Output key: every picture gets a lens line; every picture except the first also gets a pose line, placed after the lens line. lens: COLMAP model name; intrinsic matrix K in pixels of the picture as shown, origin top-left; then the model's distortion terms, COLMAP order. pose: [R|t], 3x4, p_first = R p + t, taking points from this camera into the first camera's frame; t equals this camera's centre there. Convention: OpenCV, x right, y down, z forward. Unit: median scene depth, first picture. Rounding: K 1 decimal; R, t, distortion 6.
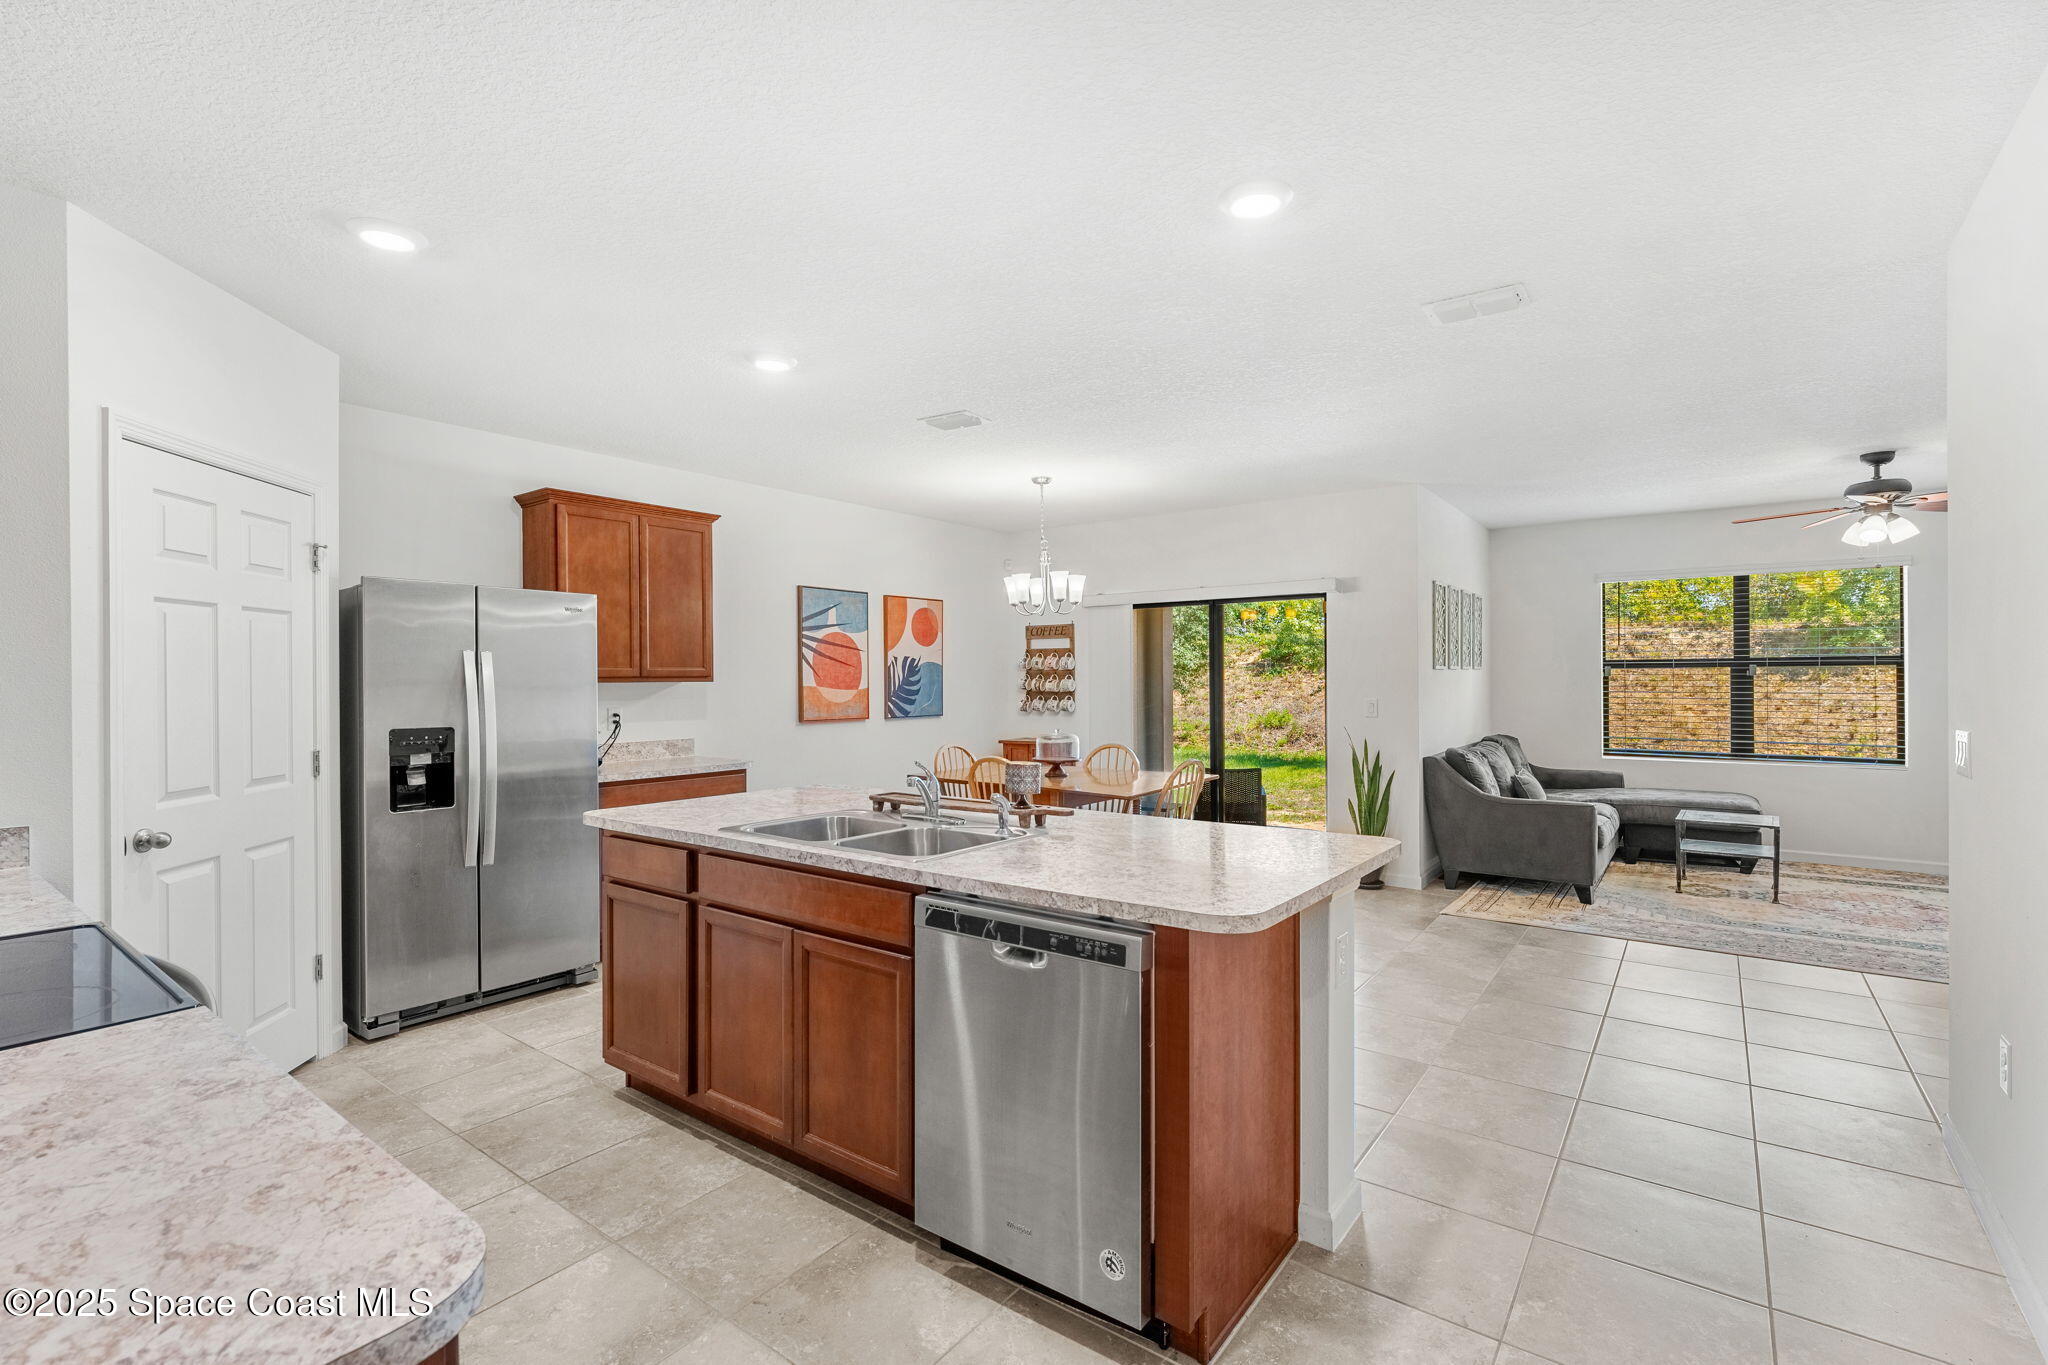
lens RADIAL K [[920.1, 0, 1031.1], [0, 920.1, 683.7], [0, 0, 1]] dist [-0.002193, -0.000943]
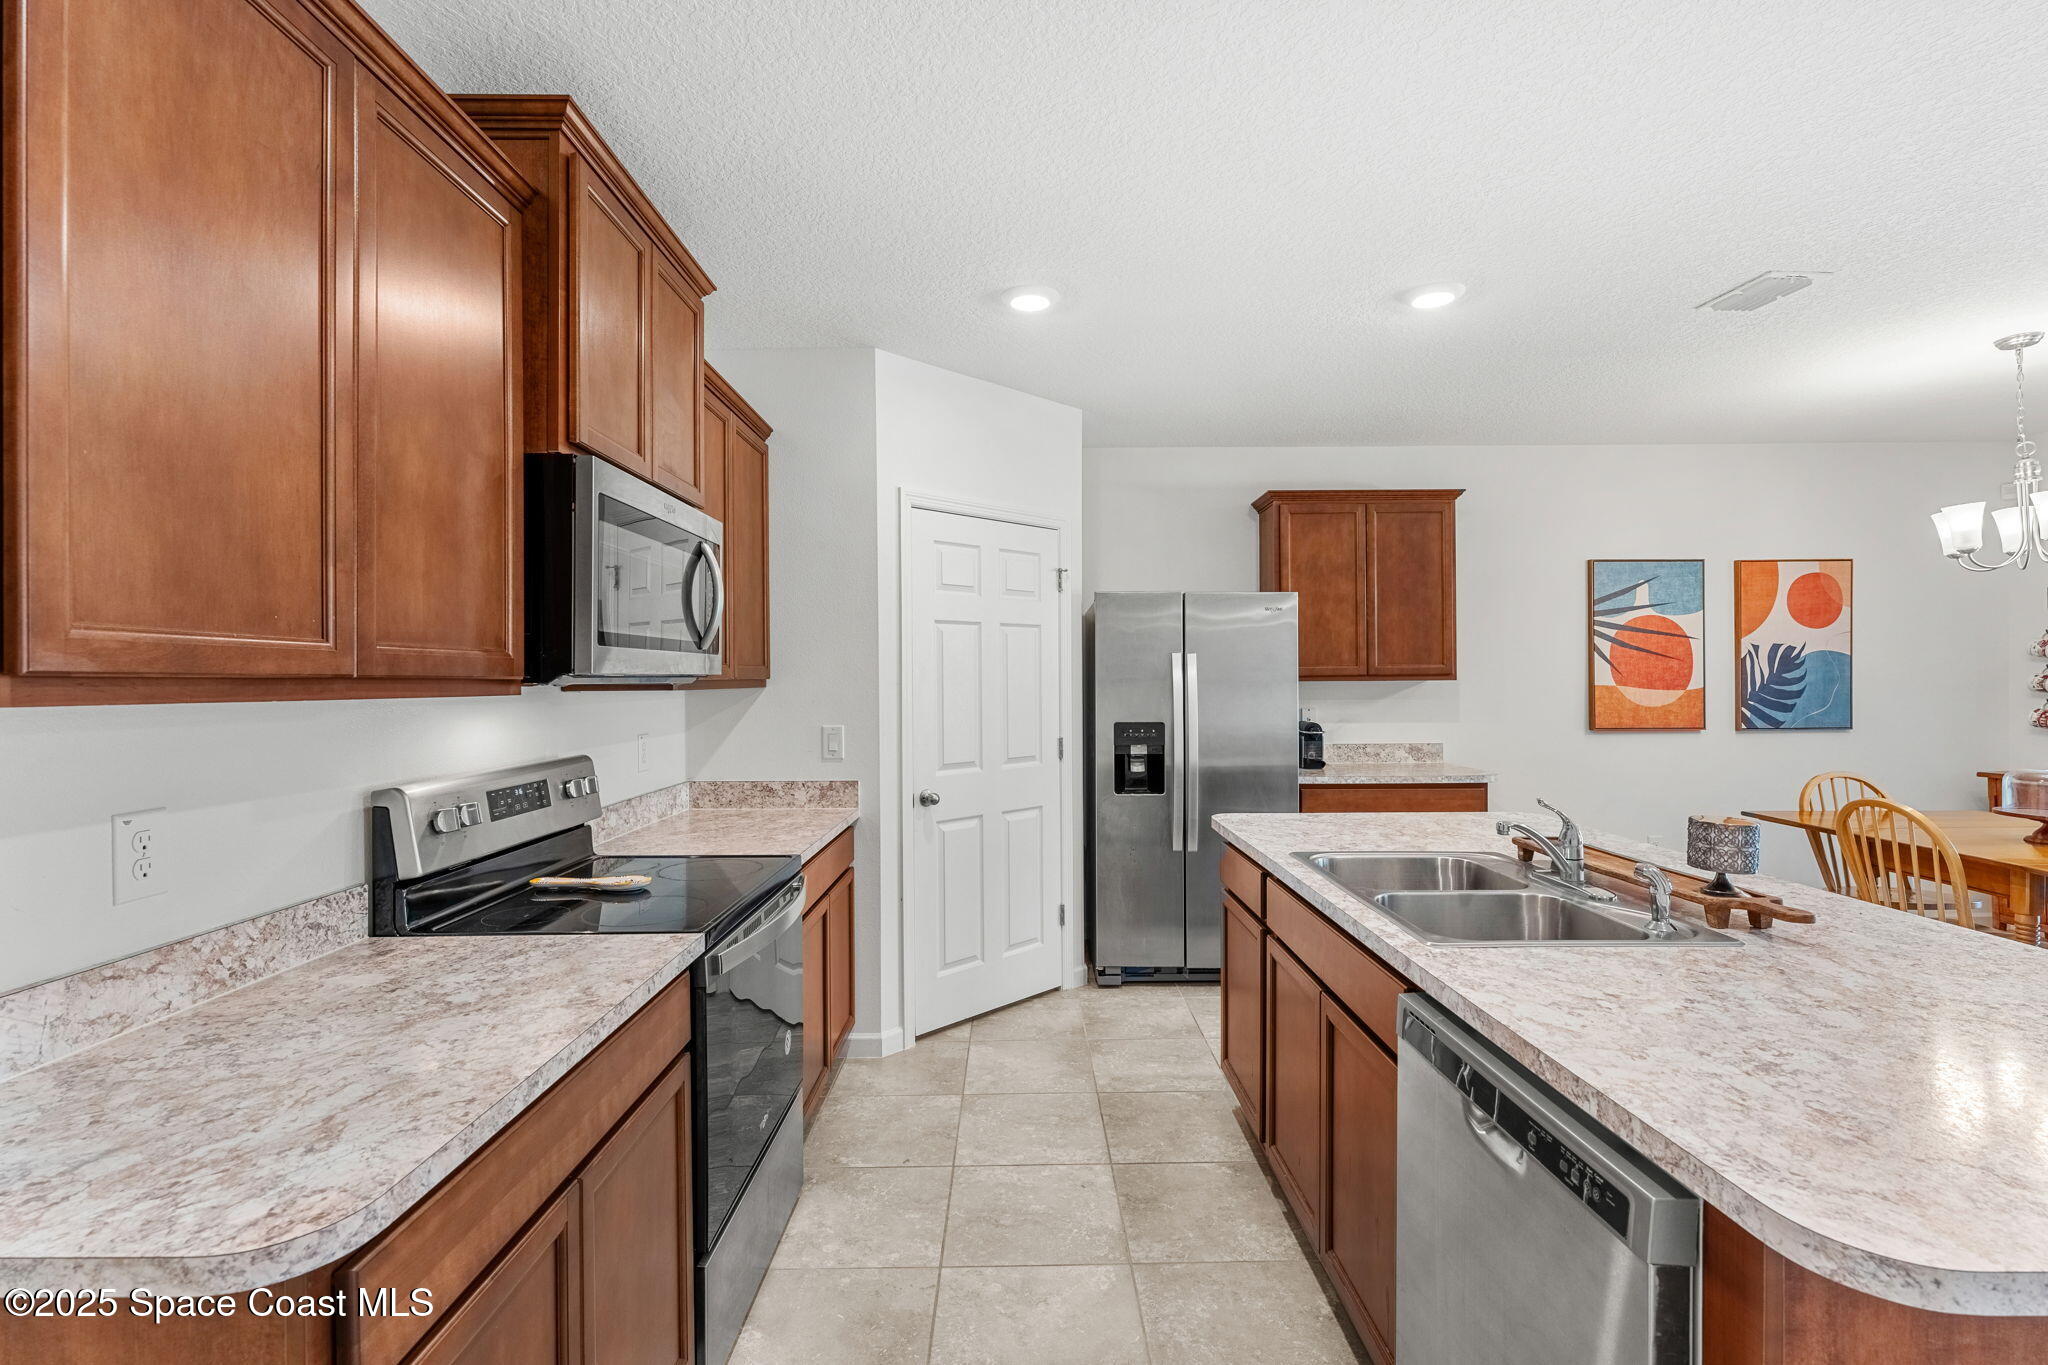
lens RADIAL K [[920.1, 0, 1019.0], [0, 920.1, 682.6], [0, 0, 1]] dist [-0.002193, -0.000943]
pose [[0.599517, 0.004590, -0.800349, 0.116794], [-0.000176, 0.999984, 0.005603, -0.005046], [0.800362, -0.003218, 0.599508, 0.152575]]
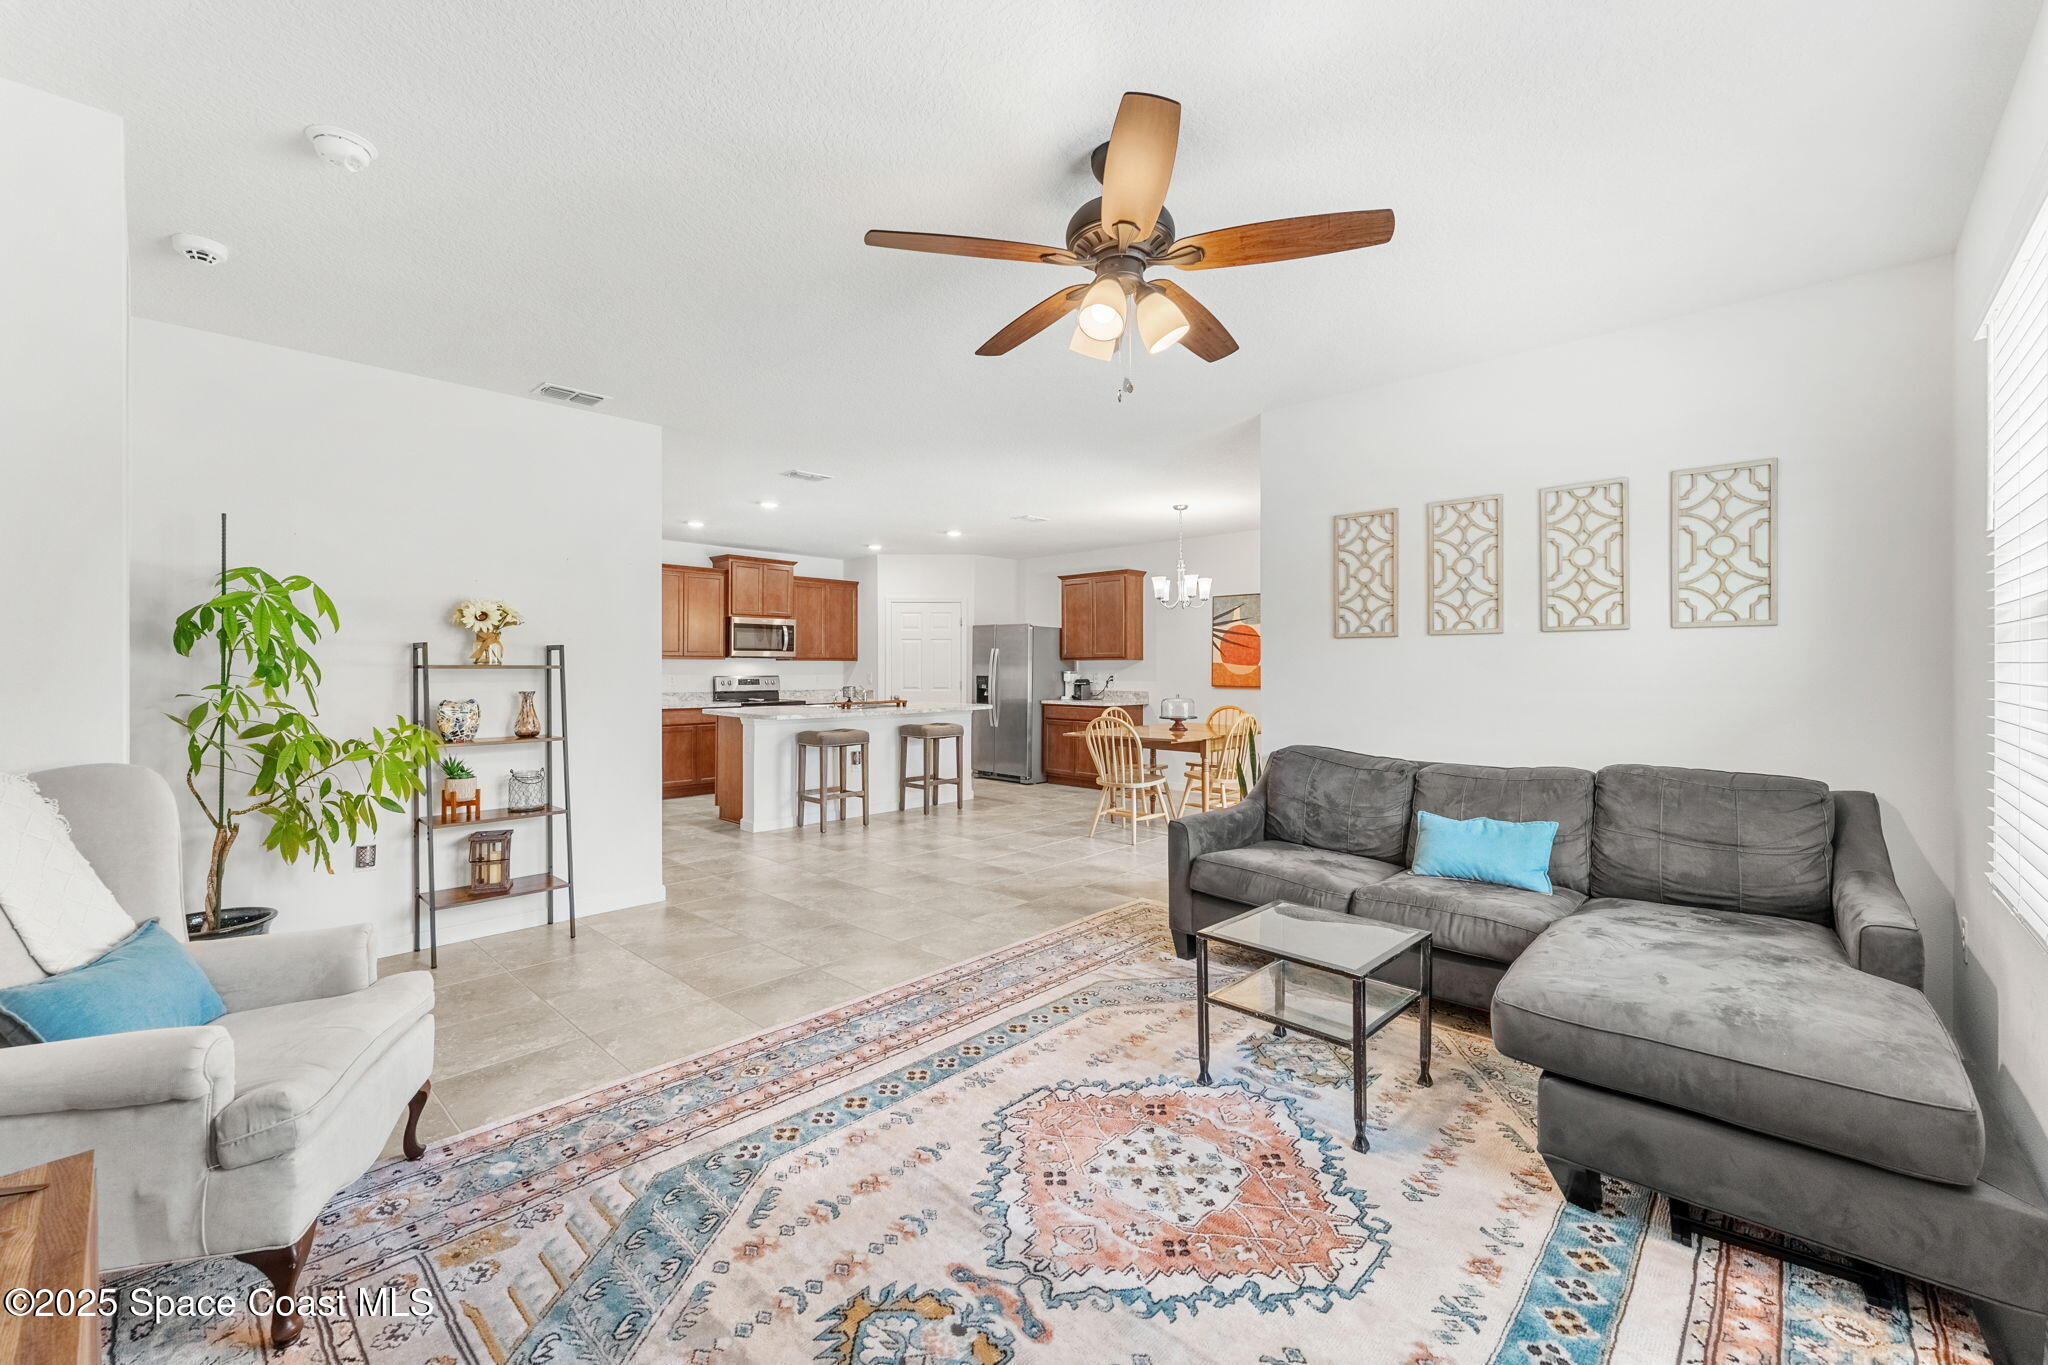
lens RADIAL K [[829.3, 0, 1030.4], [0, 829.3, 671.0], [0, 0, 1]] dist [0.000843, 0.000012]
pose [[-0.109281, 0.008885, -0.993971, 1.455304], [-0.005665, 0.999938, 0.009561, 0.006129], [0.993995, 0.006676, -0.109224, 1.081949]]
